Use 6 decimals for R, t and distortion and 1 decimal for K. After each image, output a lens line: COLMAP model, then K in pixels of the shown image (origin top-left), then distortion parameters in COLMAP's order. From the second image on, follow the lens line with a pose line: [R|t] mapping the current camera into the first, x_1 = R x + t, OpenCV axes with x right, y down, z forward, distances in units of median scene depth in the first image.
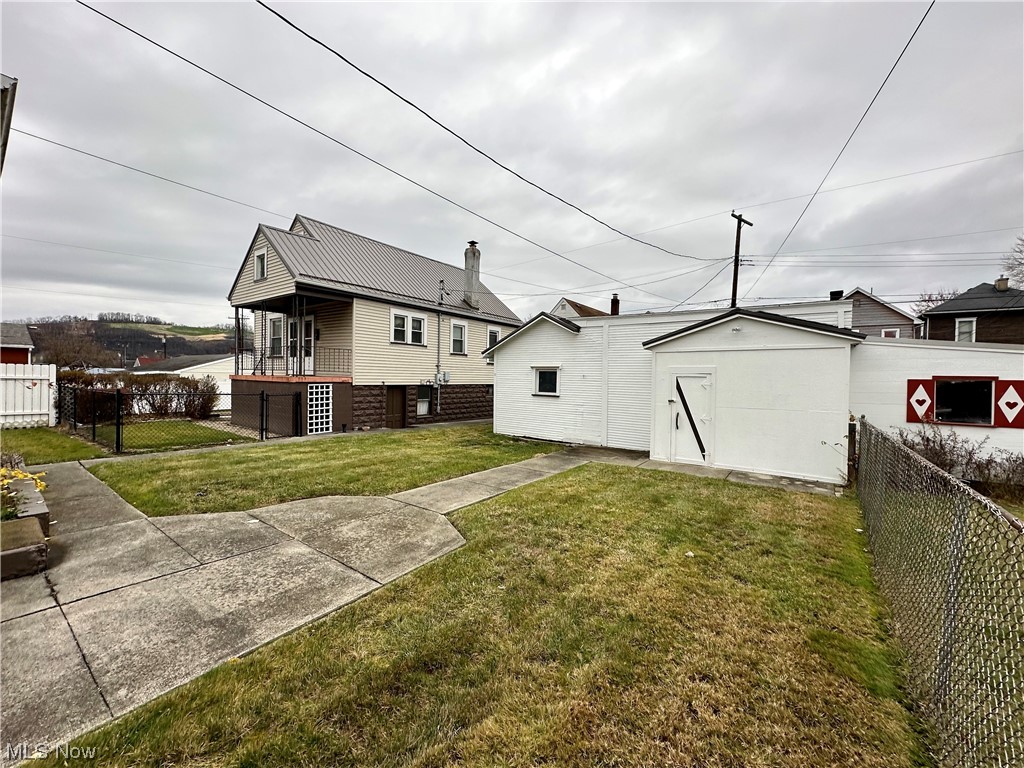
lens RADIAL K [[406.0, 0, 513.6], [0, 406.0, 384.3], [0, 0, 1]] dist [-0.002621, 0.000991]
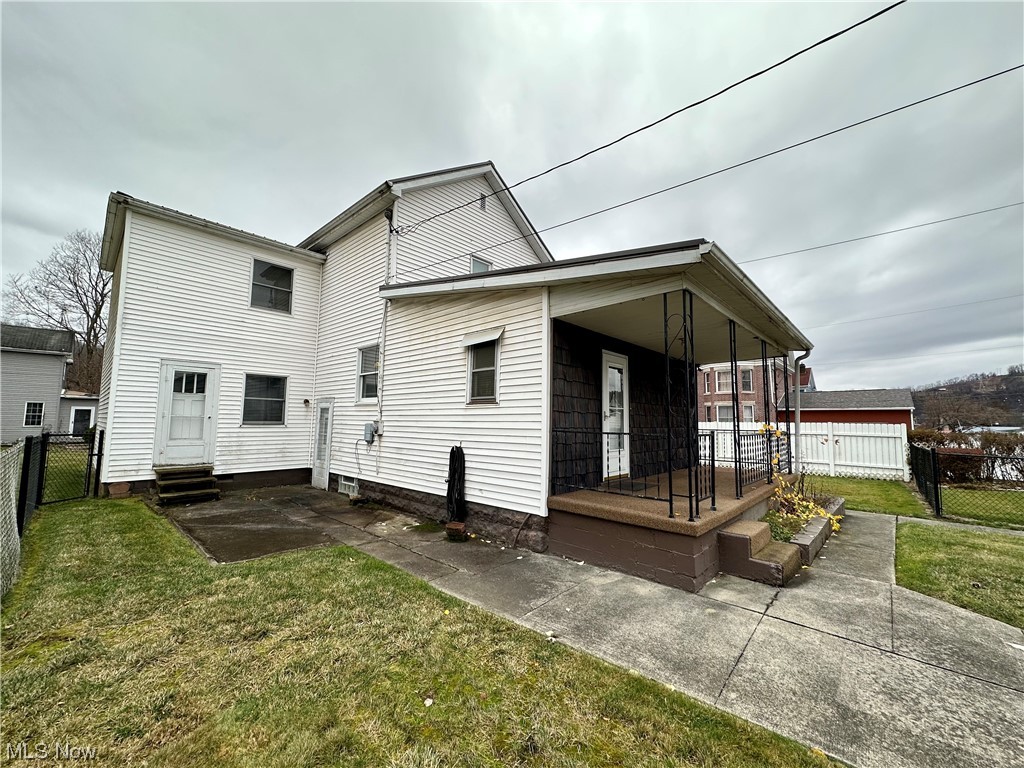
lens RADIAL K [[406.0, 0, 512.6], [0, 406.0, 388.2], [0, 0, 1]] dist [-0.002621, 0.000991]
pose [[-0.117542, -0.104416, -0.987563, 0.074547], [-0.030846, 0.994361, -0.101463, -0.001111], [0.992589, 0.018536, -0.120100, 0.089432]]
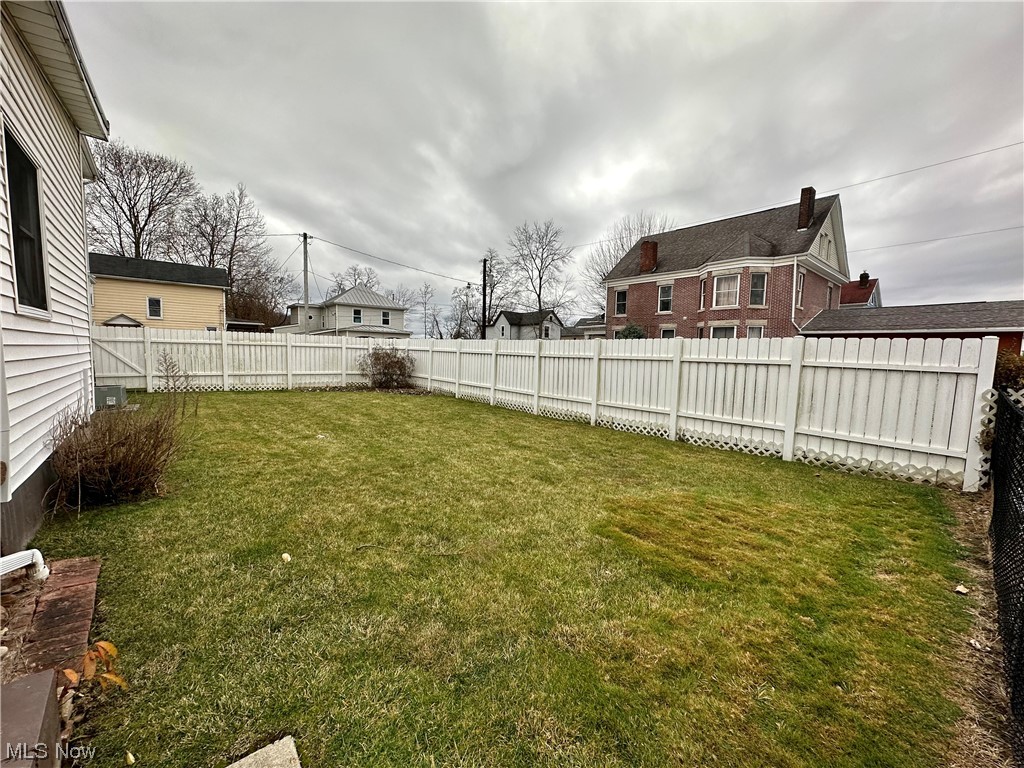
lens RADIAL K [[406.0, 0, 515.5], [0, 406.0, 382.2], [0, 0, 1]] dist [-0.002621, 0.000991]
pose [[-0.232436, 0.045708, -0.971537, -0.672516], [-0.047020, 0.997199, 0.058164, -0.006472], [0.971475, 0.059201, -0.229635, 0.671706]]
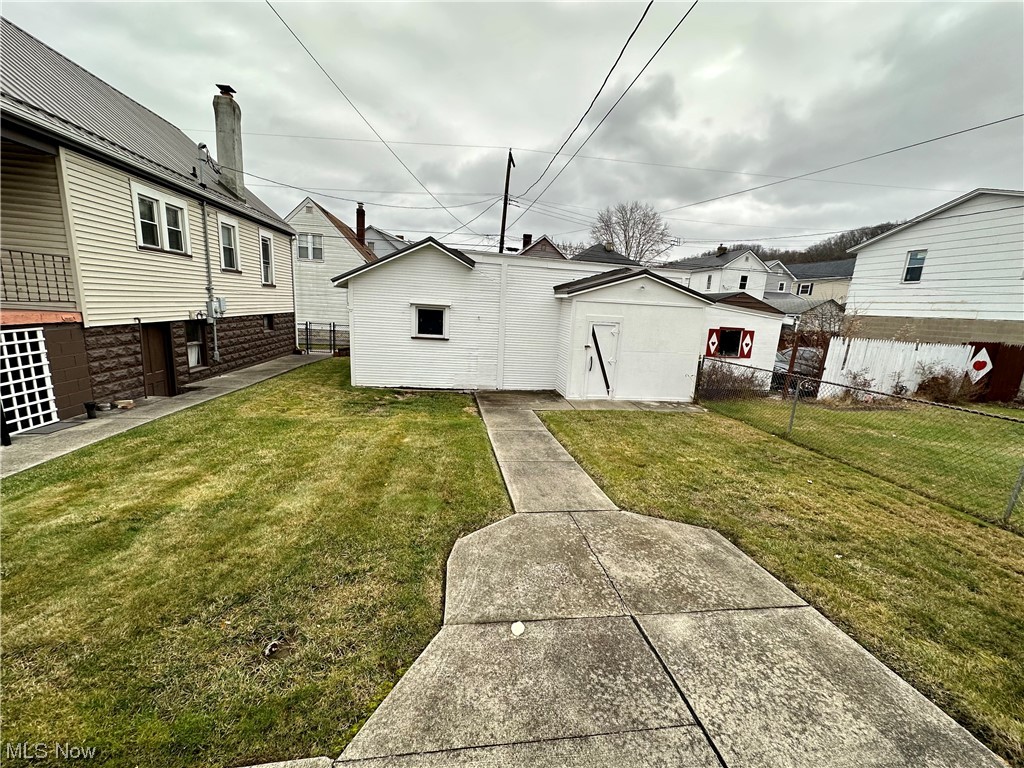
lens RADIAL K [[406.0, 0, 511.2], [0, 406.0, 382.7], [0, 0, 1]] dist [-0.002621, 0.000991]
pose [[0.715124, -0.109898, 0.690304, -0.412356], [-0.032507, 0.981266, 0.189896, -0.050179], [-0.698241, -0.158238, 0.698154, 0.264730]]
